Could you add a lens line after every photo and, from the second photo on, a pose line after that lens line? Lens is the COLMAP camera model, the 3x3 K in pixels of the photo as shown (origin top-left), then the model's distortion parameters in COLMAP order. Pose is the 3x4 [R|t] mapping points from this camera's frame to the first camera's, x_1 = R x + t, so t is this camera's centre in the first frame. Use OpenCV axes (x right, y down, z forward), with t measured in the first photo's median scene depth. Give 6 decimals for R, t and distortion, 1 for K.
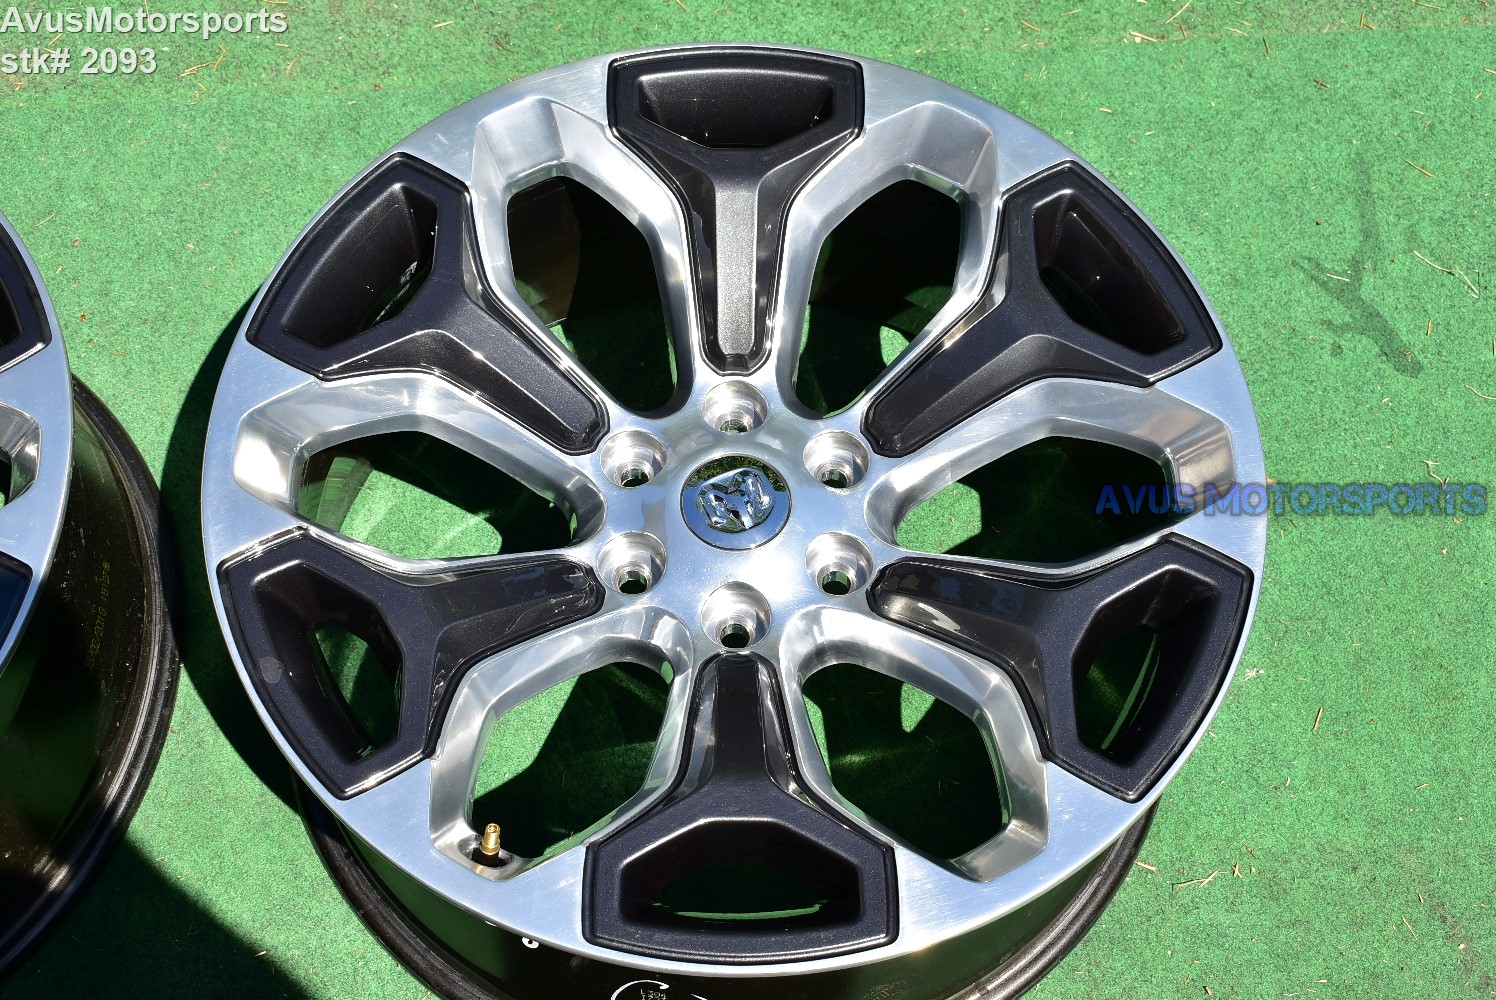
lens RADIAL K [[2205.6, 0, 748.0], [0, 2205.6, 500.0], [0, 0, 1]] dist [-0.020048, 0.002583]
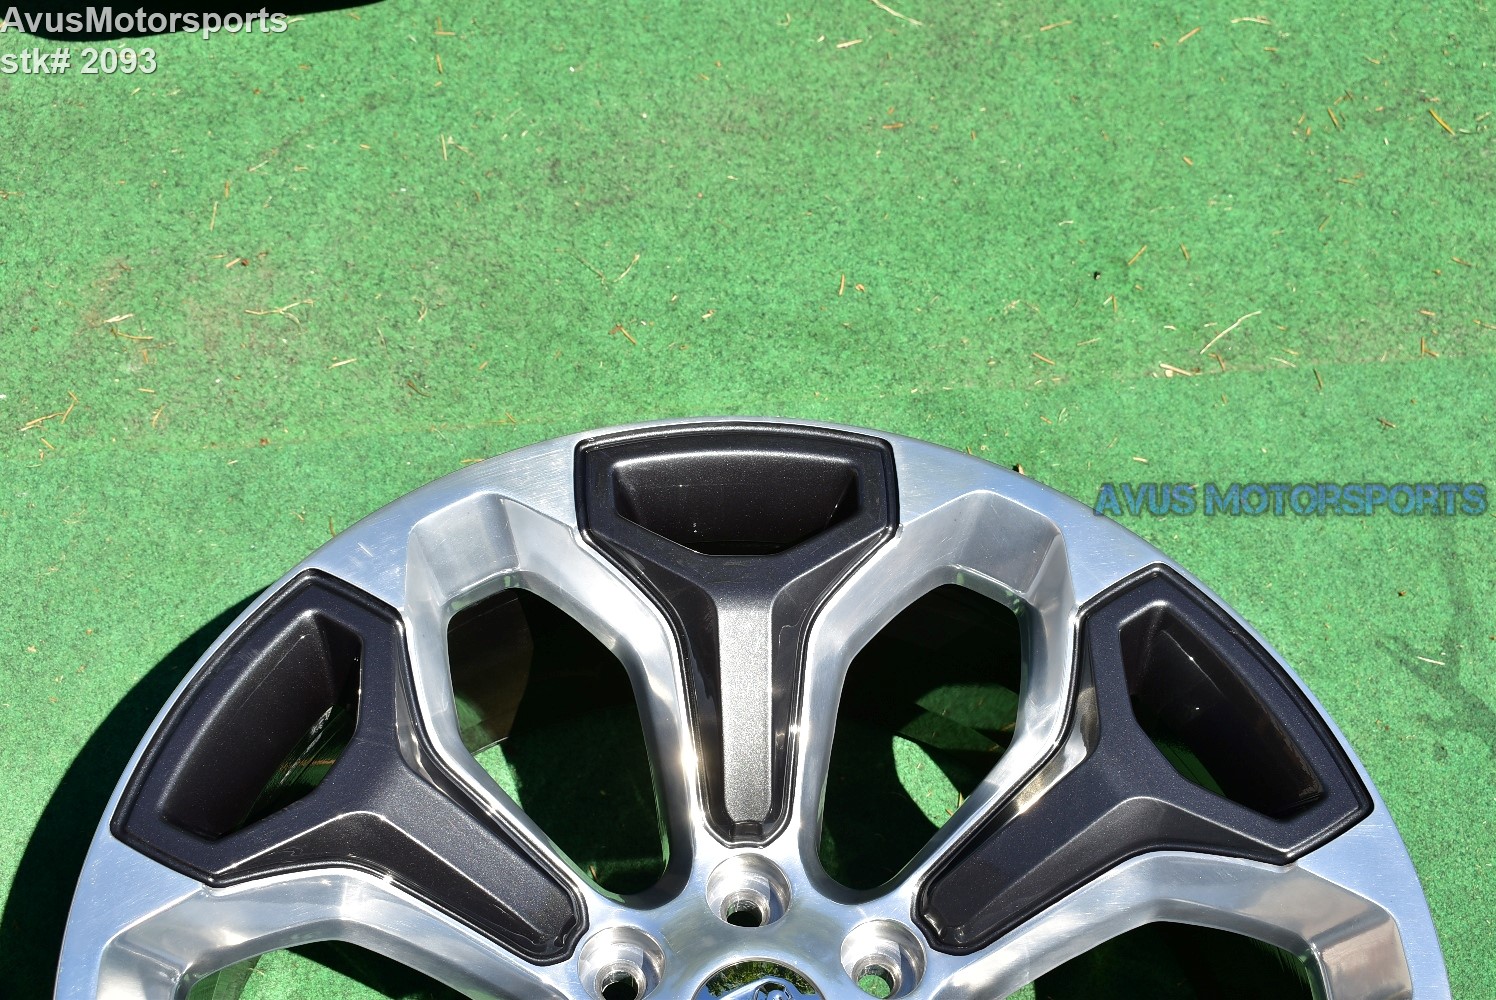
lens RADIAL K [[2238.9, 0, 748.0], [0, 2238.9, 500.0], [0, 0, 1]] dist [-0.008785, -0.026330]
pose [[0.997571, -0.014678, 0.068099, -0.052506], [0.021520, 0.994668, -0.100858, -0.090136], [-0.066256, 0.102078, 0.992567, 0.186110]]
